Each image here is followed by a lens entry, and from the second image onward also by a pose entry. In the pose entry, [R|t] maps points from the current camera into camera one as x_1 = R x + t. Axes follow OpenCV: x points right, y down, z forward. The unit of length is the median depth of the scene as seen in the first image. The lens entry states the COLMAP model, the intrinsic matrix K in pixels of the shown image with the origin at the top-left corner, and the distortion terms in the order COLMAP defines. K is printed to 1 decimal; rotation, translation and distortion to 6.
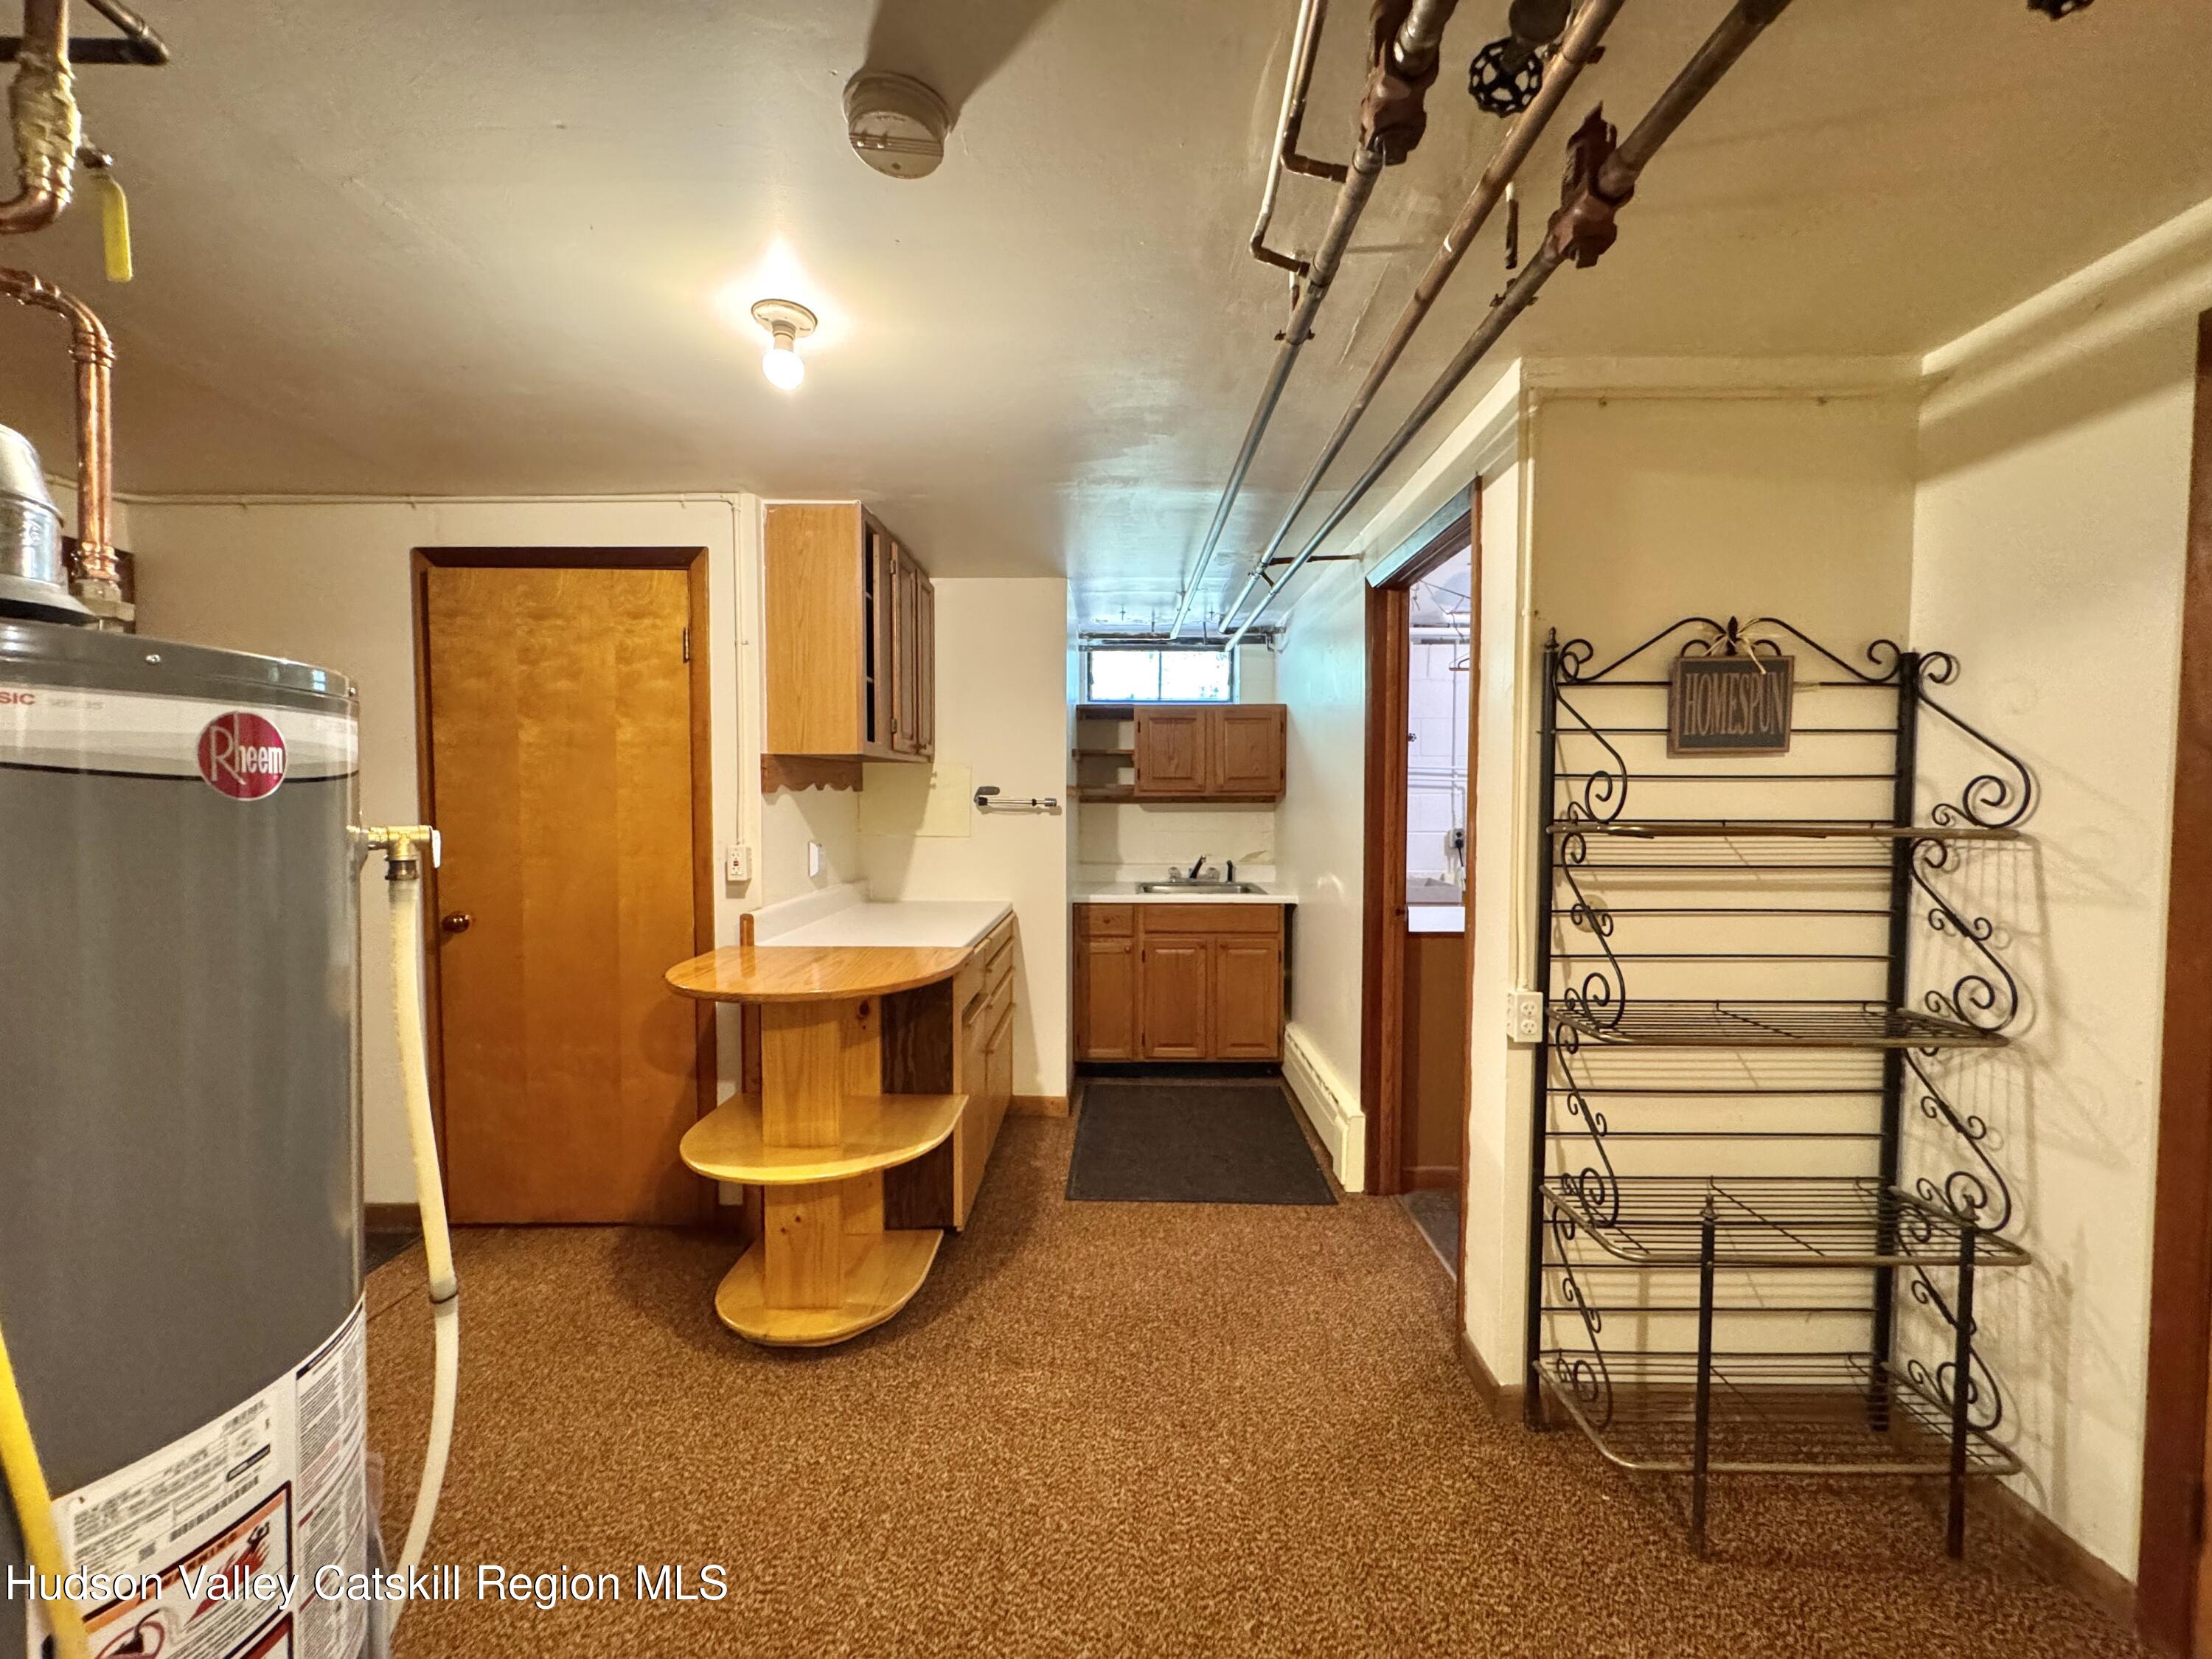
lens RADIAL K [[885.2, 0, 1096.7], [0, 885.2, 824.4], [0, 0, 1]] dist [-0.004246, 0.001036]
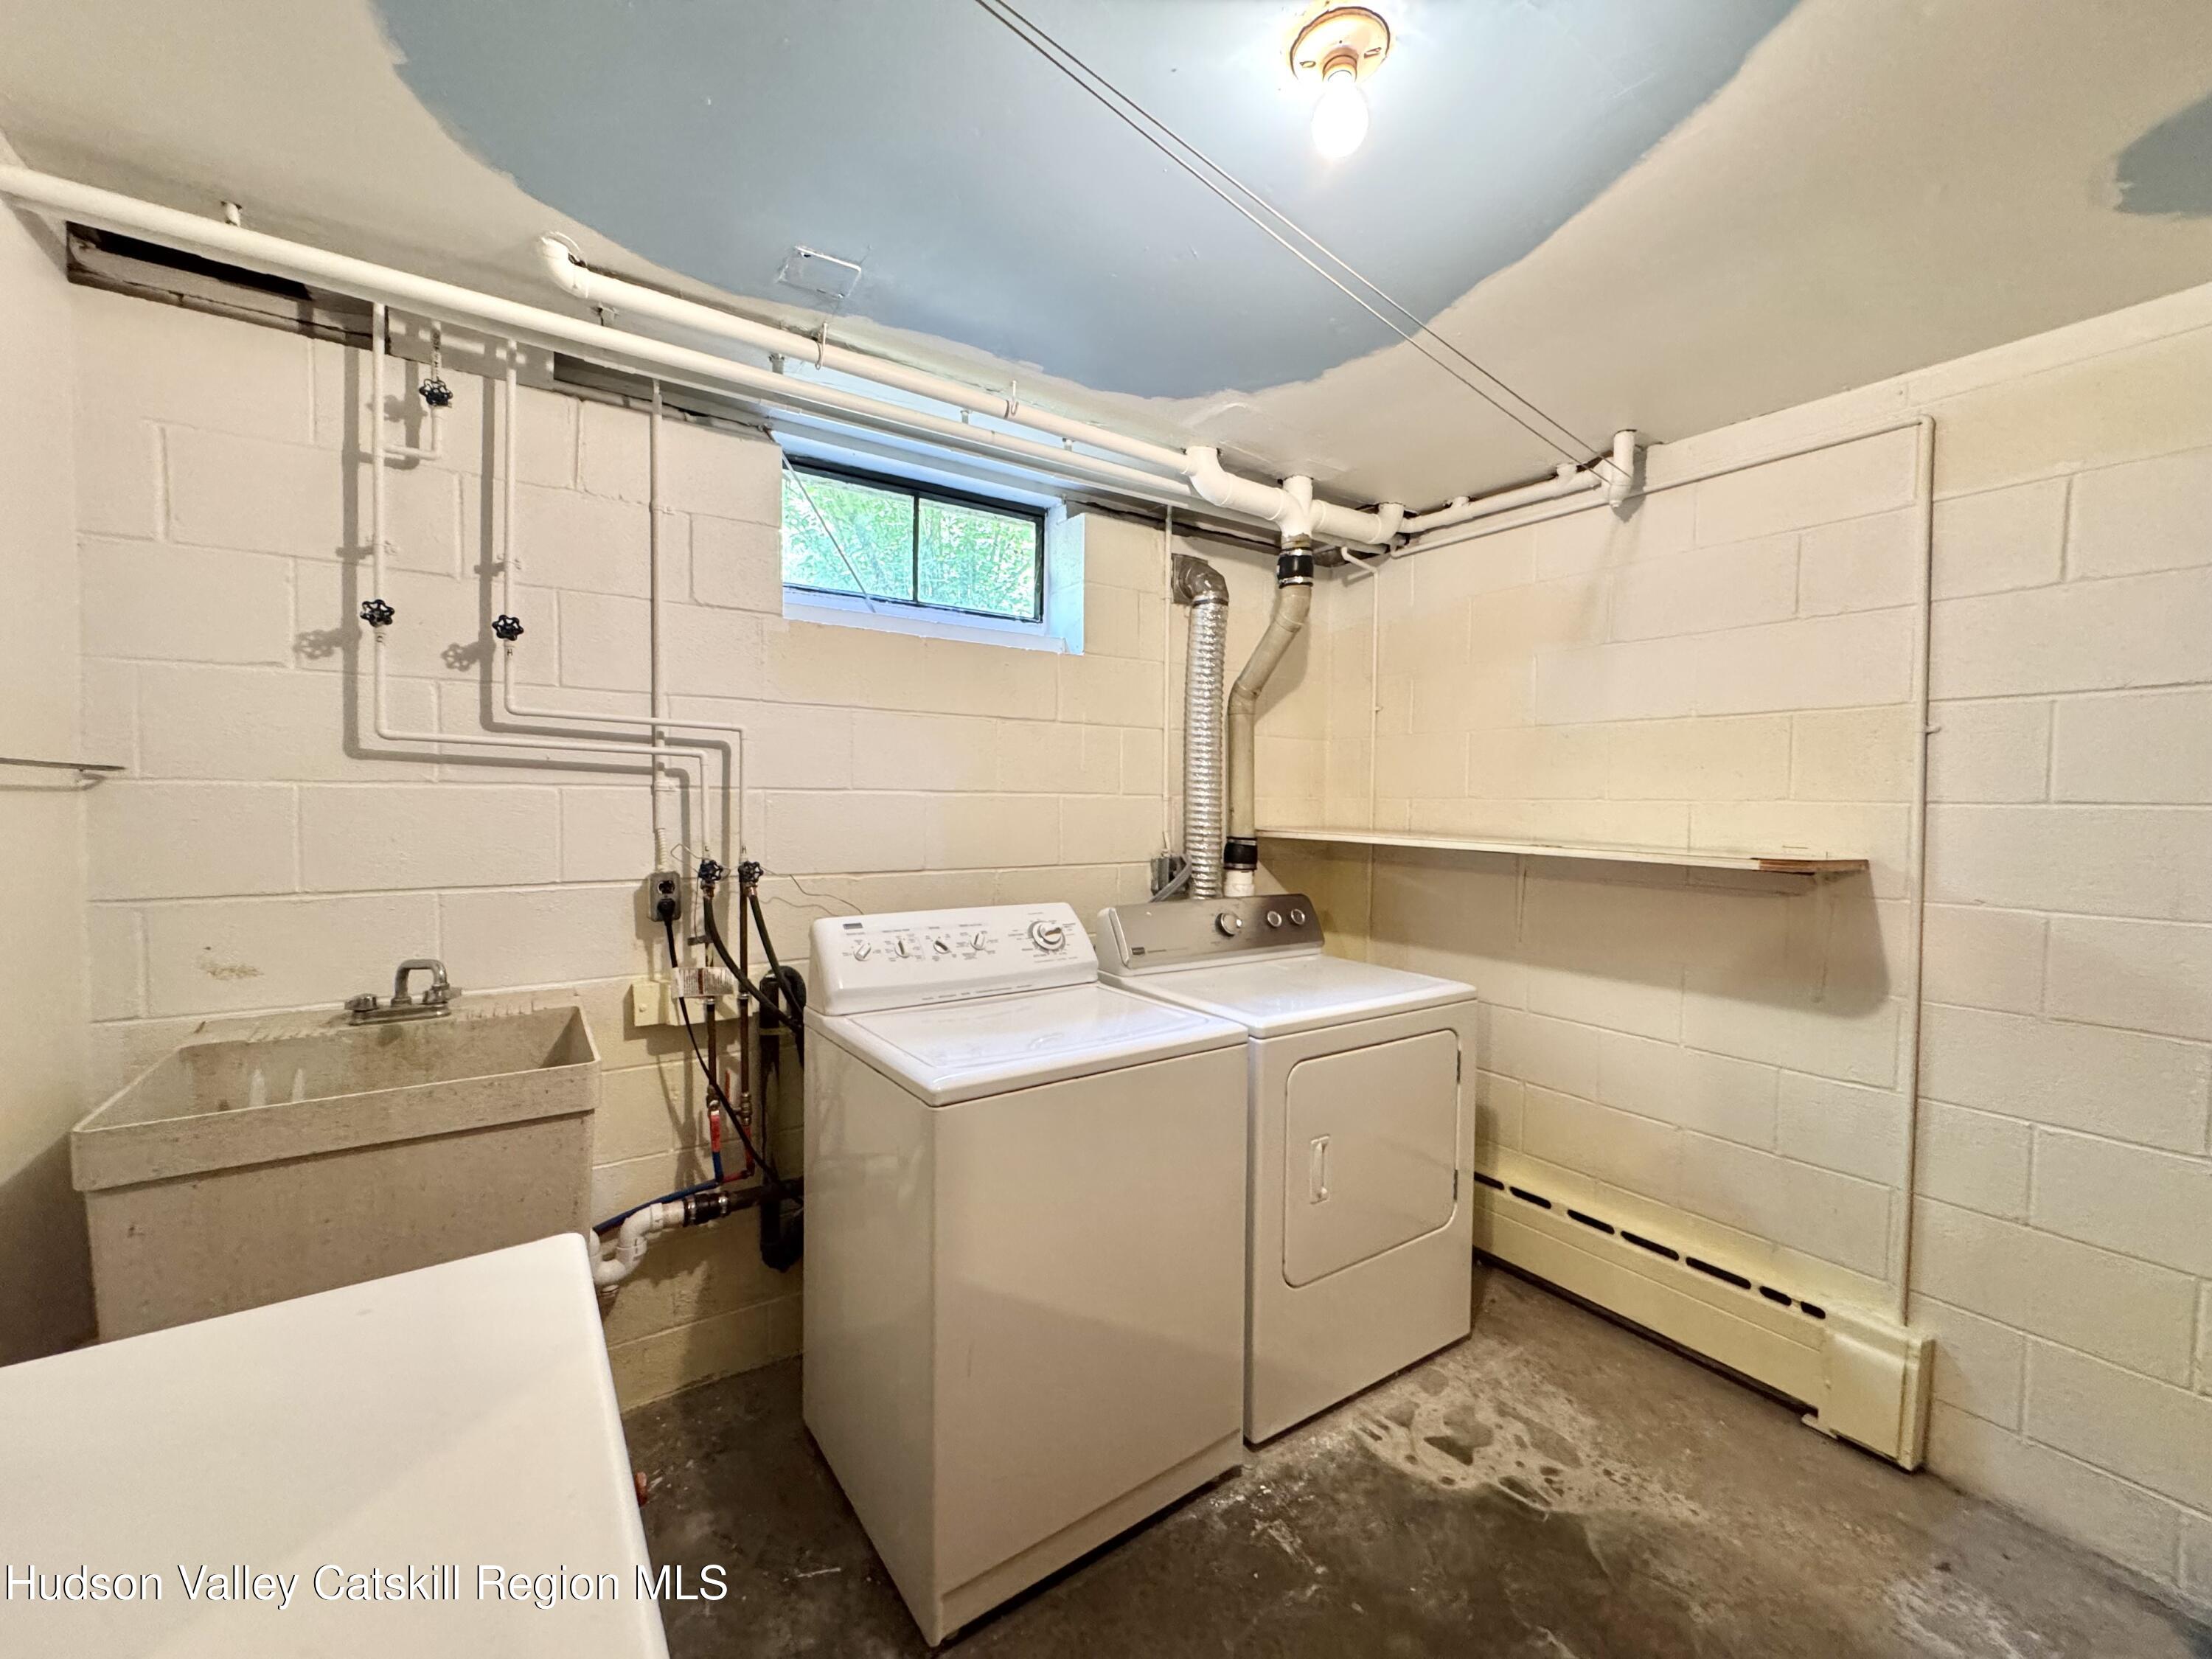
lens RADIAL K [[885.2, 0, 1100.9], [0, 885.2, 830.8], [0, 0, 1]] dist [-0.004246, 0.001036]
pose [[0.817632, -0.012069, 0.575615, 0.362401], [0.009640, 0.999927, 0.007274, -0.016497], [-0.575661, -0.000399, 0.817689, 0.590435]]
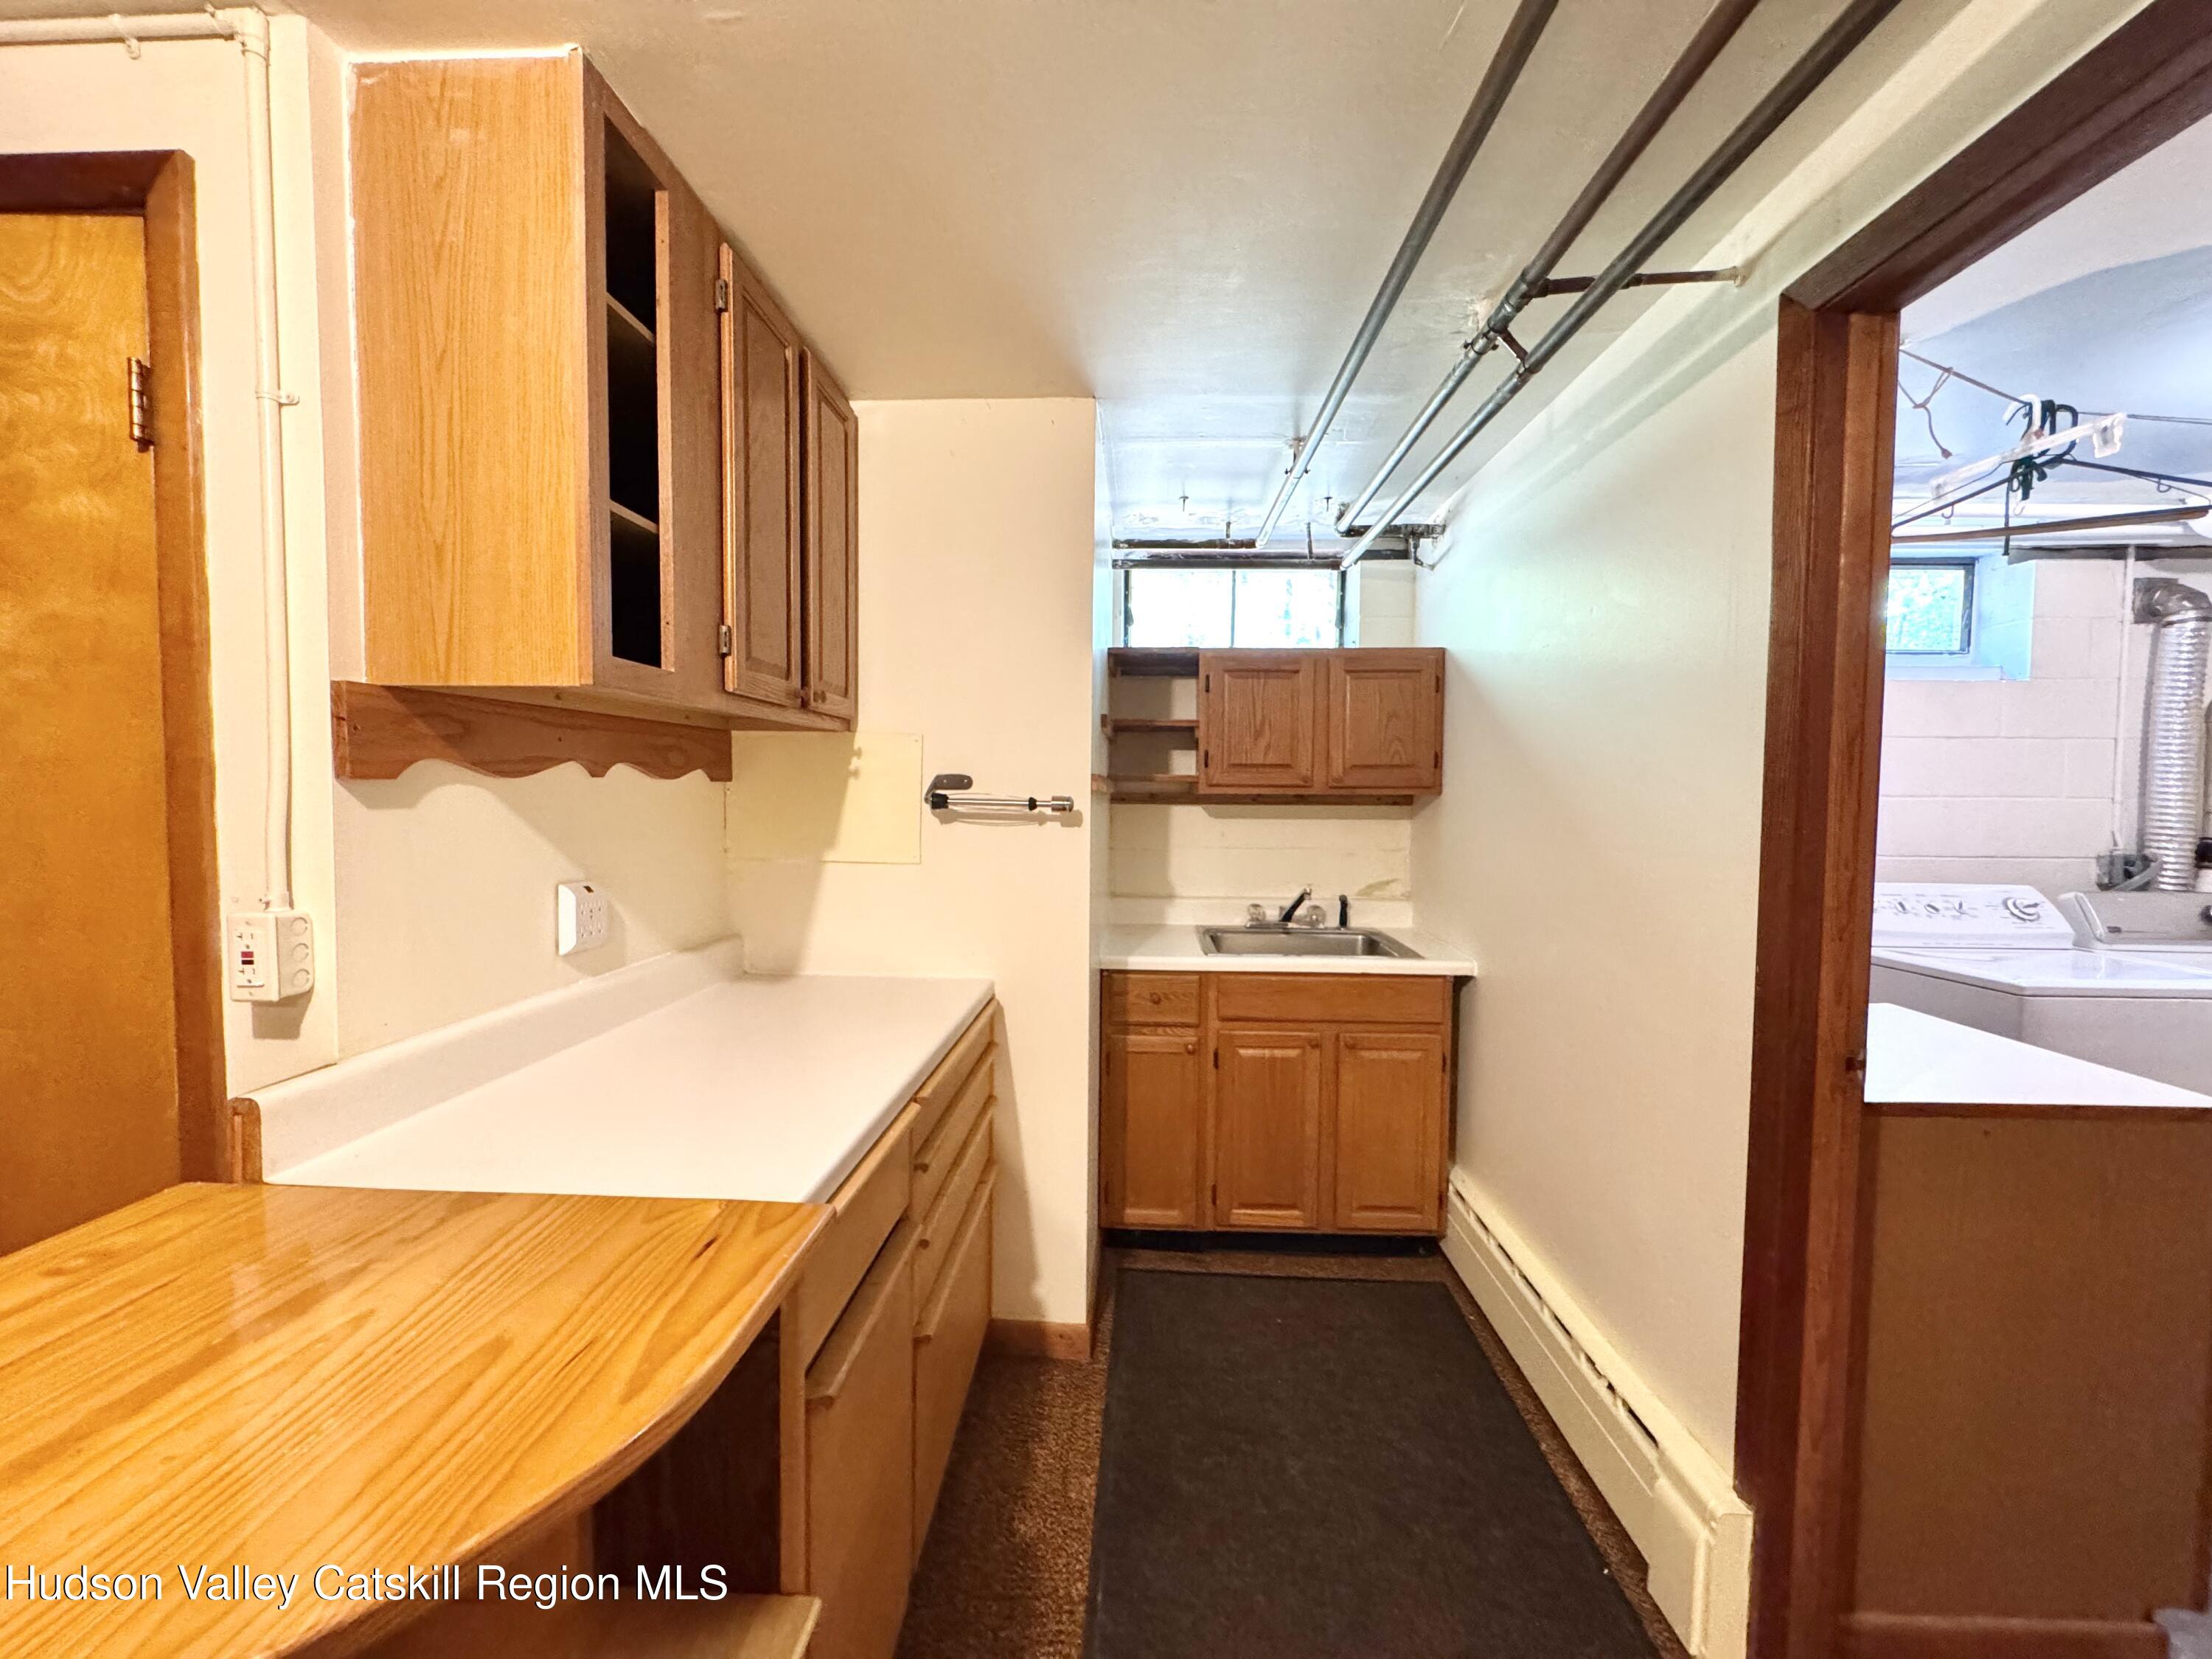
lens RADIAL K [[885.2, 0, 1109.8], [0, 885.2, 835.8], [0, 0, 1]] dist [-0.004246, 0.001036]
pose [[0.999888, 0.008819, -0.012131, -0.013140], [-0.008612, 0.999818, 0.017019, -0.012423], [0.012279, -0.016913, 0.999782, 0.378450]]
